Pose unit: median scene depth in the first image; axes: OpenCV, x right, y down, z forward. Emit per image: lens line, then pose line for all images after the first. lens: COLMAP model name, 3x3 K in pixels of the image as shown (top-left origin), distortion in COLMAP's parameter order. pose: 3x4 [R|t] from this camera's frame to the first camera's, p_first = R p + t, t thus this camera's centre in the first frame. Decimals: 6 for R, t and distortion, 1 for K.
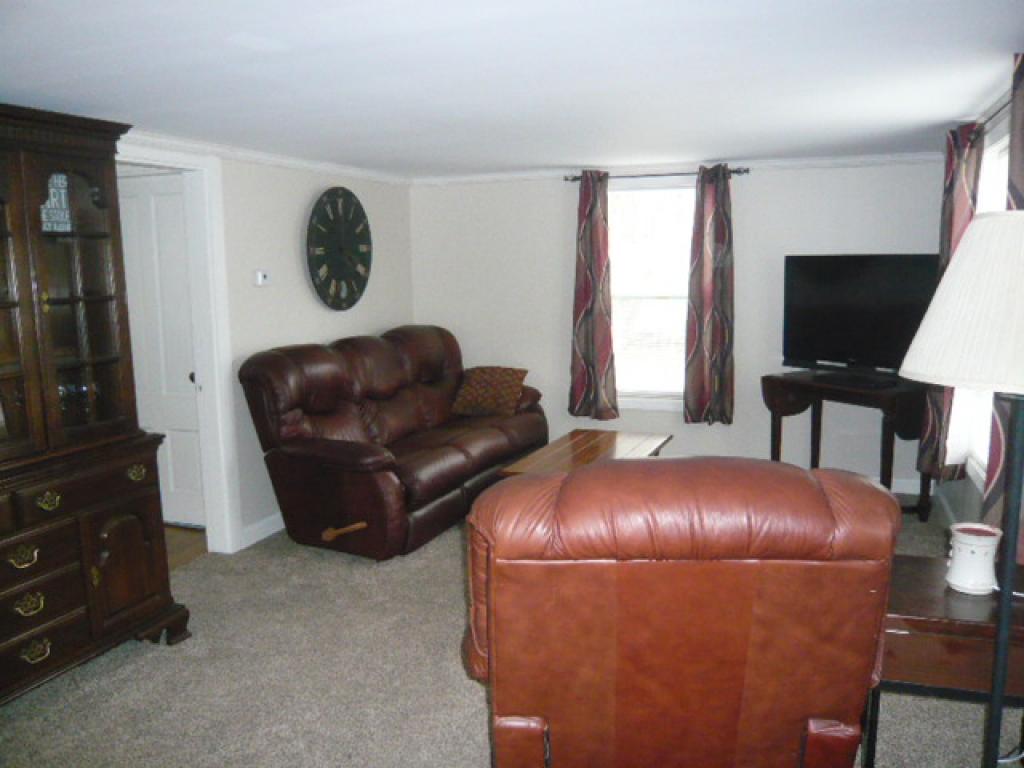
lens RADIAL K [[863.3, 0, 512.0], [0, 863.3, 384.0], [0, 0, 1]] dist [-0.063867, -0.002992]
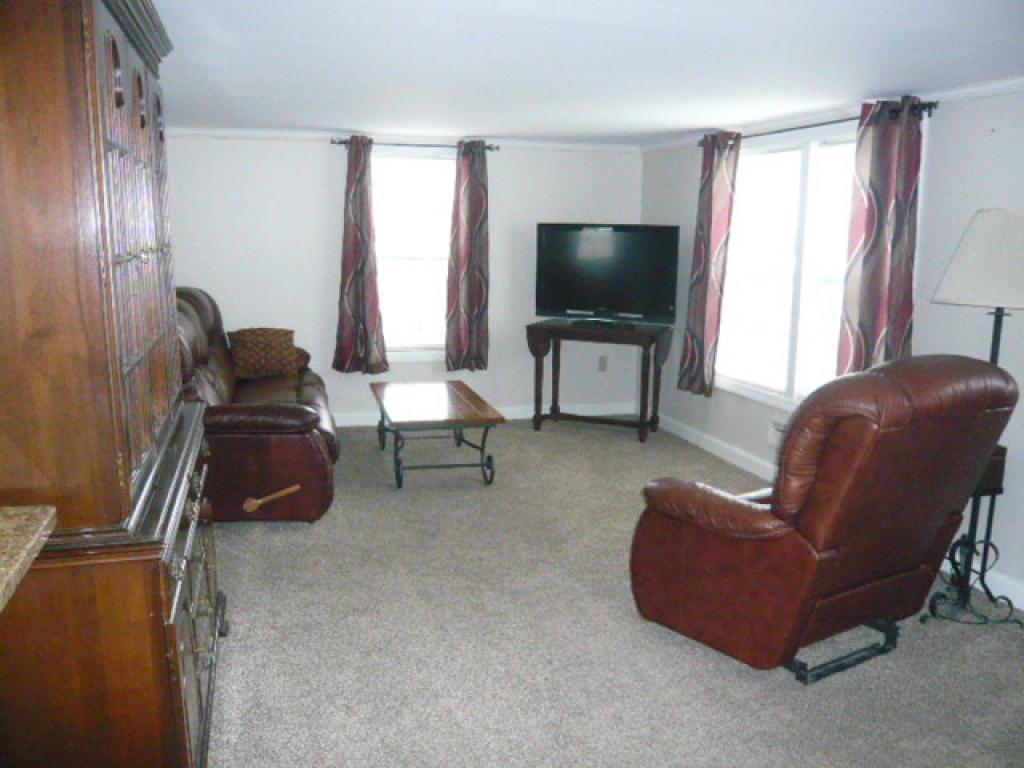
lens RADIAL K [[863.3, 0, 512.0], [0, 863.3, 384.0], [0, 0, 1]] dist [-0.063867, -0.002992]
pose [[0.803043, -0.077967, 0.590798, -0.394771], [0.054356, 0.996855, 0.057670, 0.001885], [-0.593437, -0.014198, 0.804756, 0.049391]]
